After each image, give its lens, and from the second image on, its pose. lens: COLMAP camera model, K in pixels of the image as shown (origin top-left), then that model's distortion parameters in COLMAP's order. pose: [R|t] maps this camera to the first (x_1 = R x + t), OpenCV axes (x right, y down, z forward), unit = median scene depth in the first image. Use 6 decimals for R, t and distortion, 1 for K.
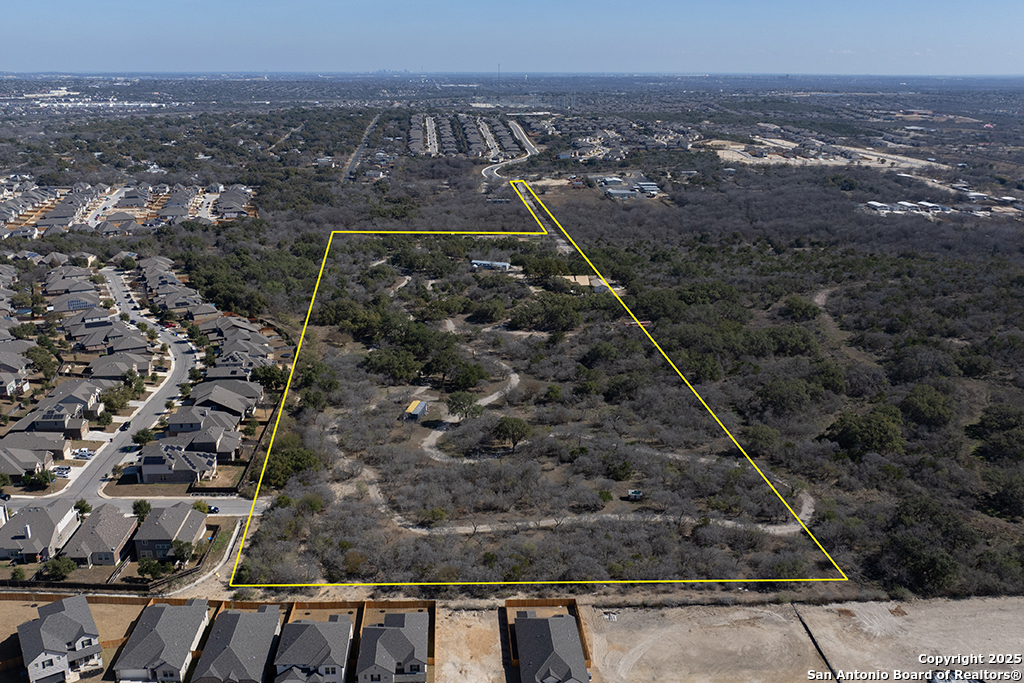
lens RADIAL K [[905.1, 0, 478.8], [0, 905.1, 341.1], [0, 0, 1]] dist [0.009182, -0.092801]
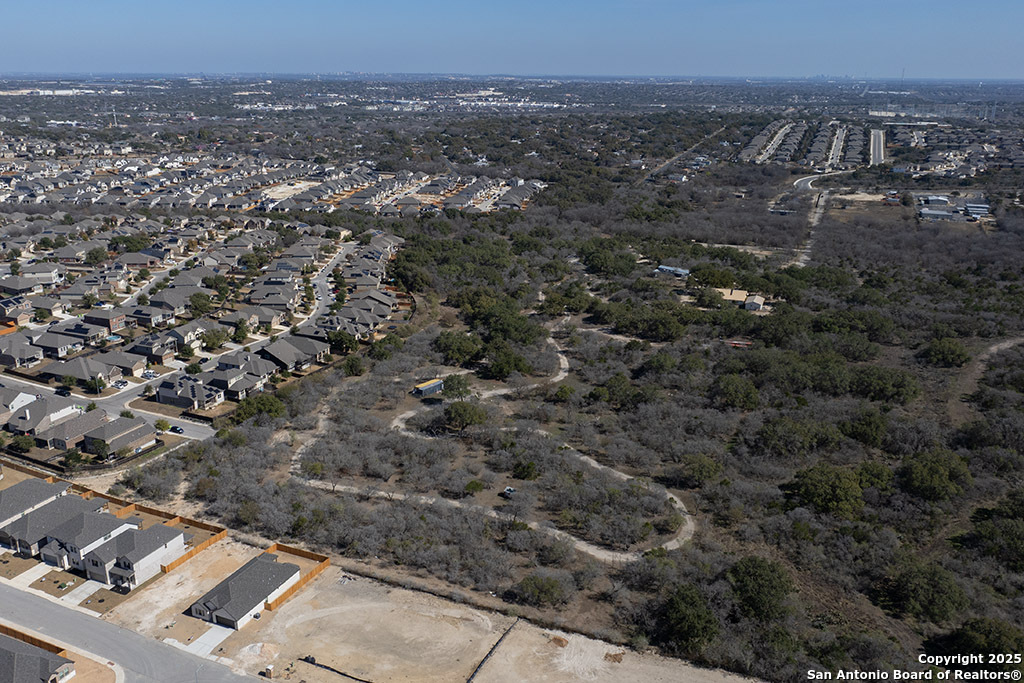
lens RADIAL K [[903.3, 0, 468.7], [0, 903.3, 339.8], [0, 0, 1]] dist [-0.013199, -0.015749]
pose [[0.887179, 0.132189, -0.442086, 0.316238], [-0.134484, 0.990566, 0.026309, -0.009508], [0.441393, 0.036113, 0.896587, 0.049149]]
